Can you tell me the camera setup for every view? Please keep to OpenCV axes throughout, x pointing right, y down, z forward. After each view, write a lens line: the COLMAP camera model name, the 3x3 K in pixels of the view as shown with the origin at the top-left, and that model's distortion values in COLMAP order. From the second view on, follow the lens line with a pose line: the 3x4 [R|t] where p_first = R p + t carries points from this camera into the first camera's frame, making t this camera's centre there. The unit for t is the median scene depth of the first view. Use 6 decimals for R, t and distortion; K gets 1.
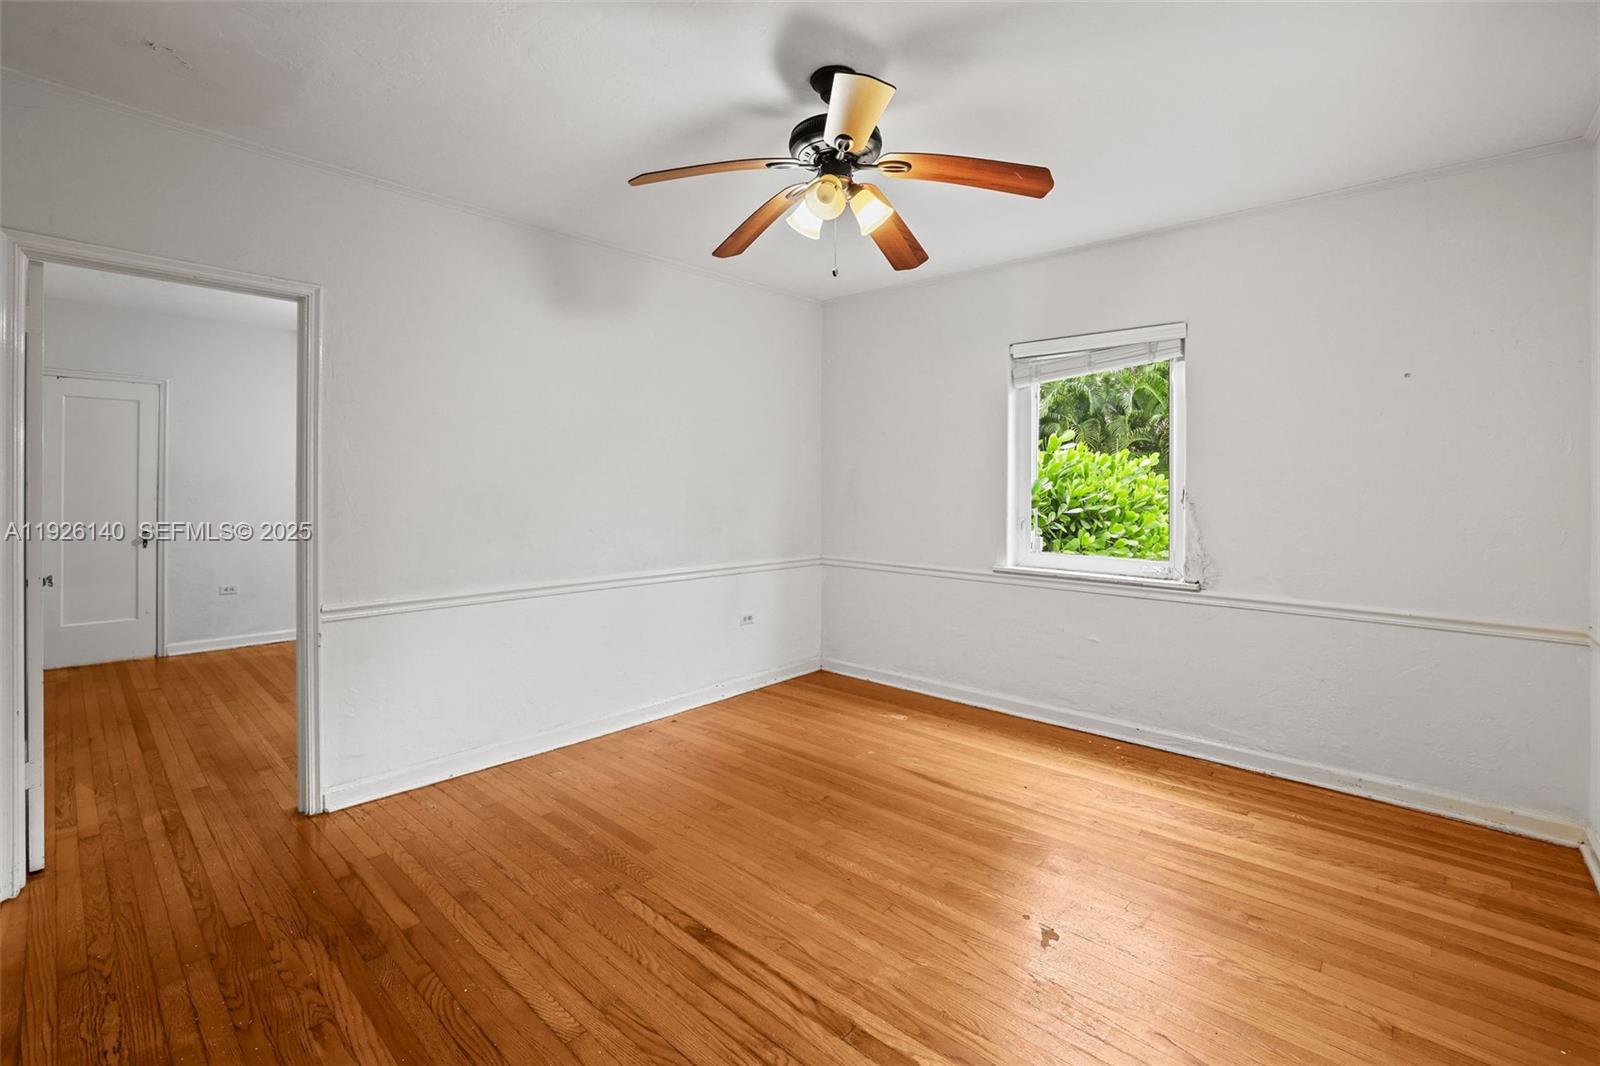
lens RADIAL K [[693.6, 0, 794.5], [0, 693.6, 484.1], [0, 0, 1]] dist [-0.044949, 0.014794]
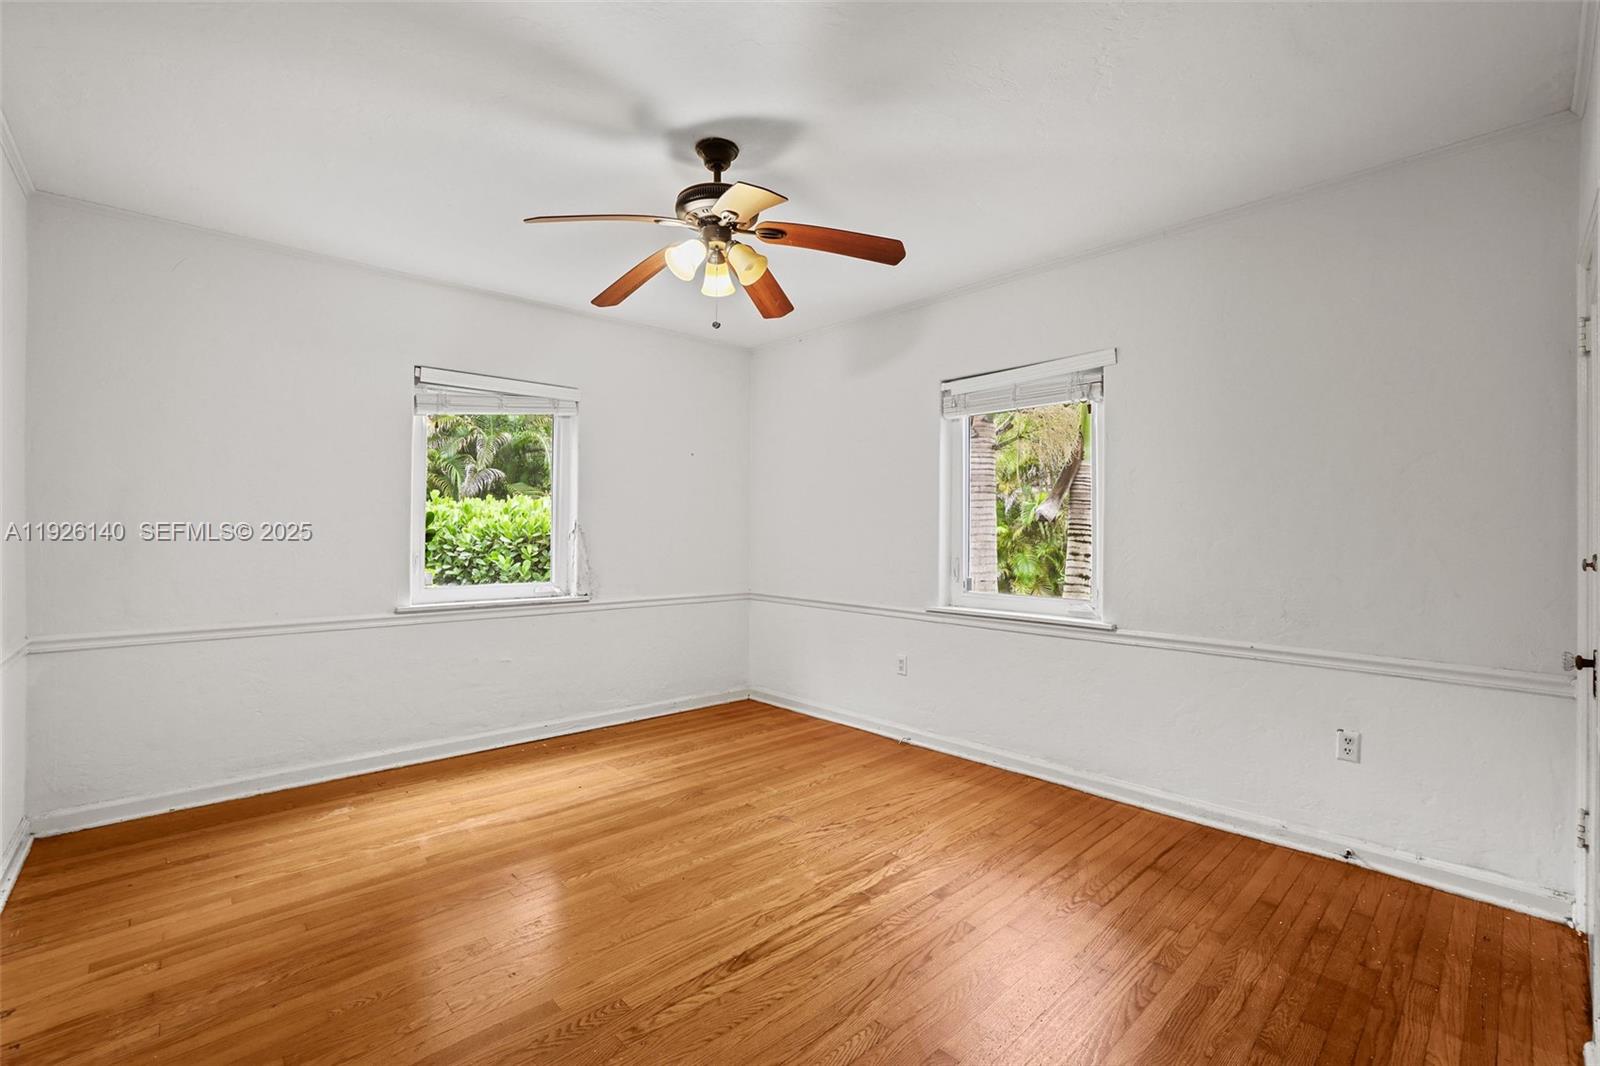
lens RADIAL K [[693.6, 0, 791.5], [0, 693.6, 523.9], [0, 0, 1]] dist [-0.044949, 0.014794]
pose [[0.090968, 0.001969, 0.995852, -0.873552], [-0.008668, 0.999962, -0.001186, 0.011808], [-0.995816, -0.008524, 0.090981, 0.648432]]
